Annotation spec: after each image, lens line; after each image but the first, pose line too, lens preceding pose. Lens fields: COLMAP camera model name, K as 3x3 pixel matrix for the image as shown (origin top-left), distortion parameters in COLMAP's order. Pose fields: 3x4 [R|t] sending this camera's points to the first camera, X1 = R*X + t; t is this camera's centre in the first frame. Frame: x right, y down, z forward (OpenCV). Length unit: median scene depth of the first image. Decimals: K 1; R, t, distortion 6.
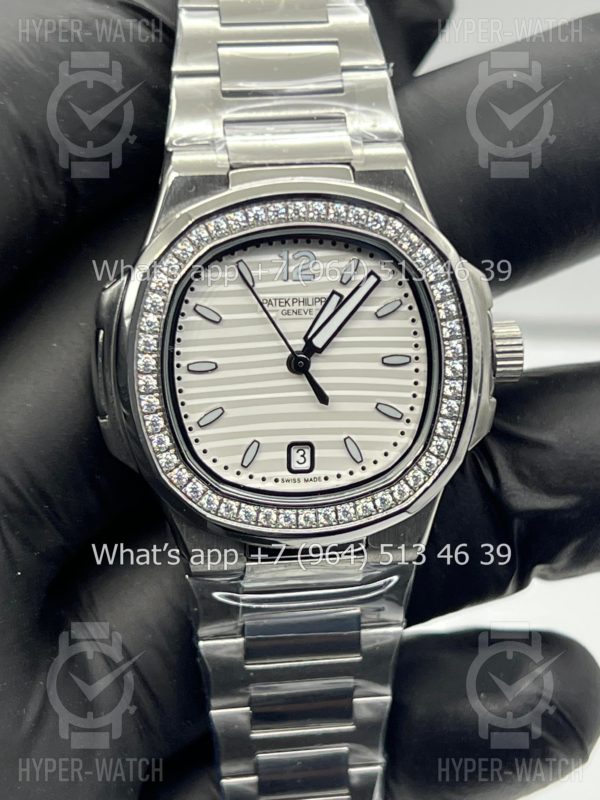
lens RADIAL K [[1997.0, 0, 300.3], [0, 1997.0, 394.0], [0, 0, 1]] dist [0.307998, 0.000000]
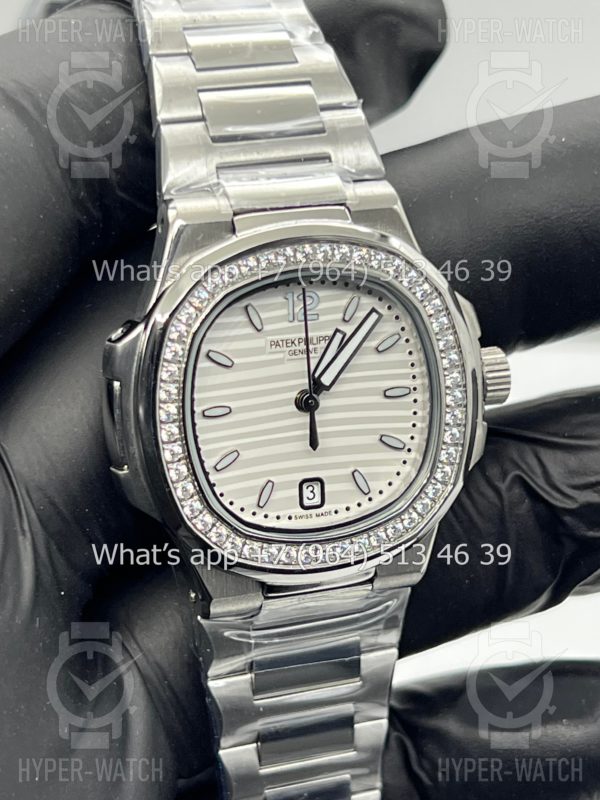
lens RADIAL K [[1997.0, 0, 296.8], [0, 1997.0, 397.5], [0, 0, 1]] dist [0.307998, 0.000000]
pose [[0.974827, -0.064615, 0.213393, -0.223129], [0.061487, 0.997881, 0.021272, -0.039501], [-0.214316, -0.007616, 0.976735, 0.006343]]
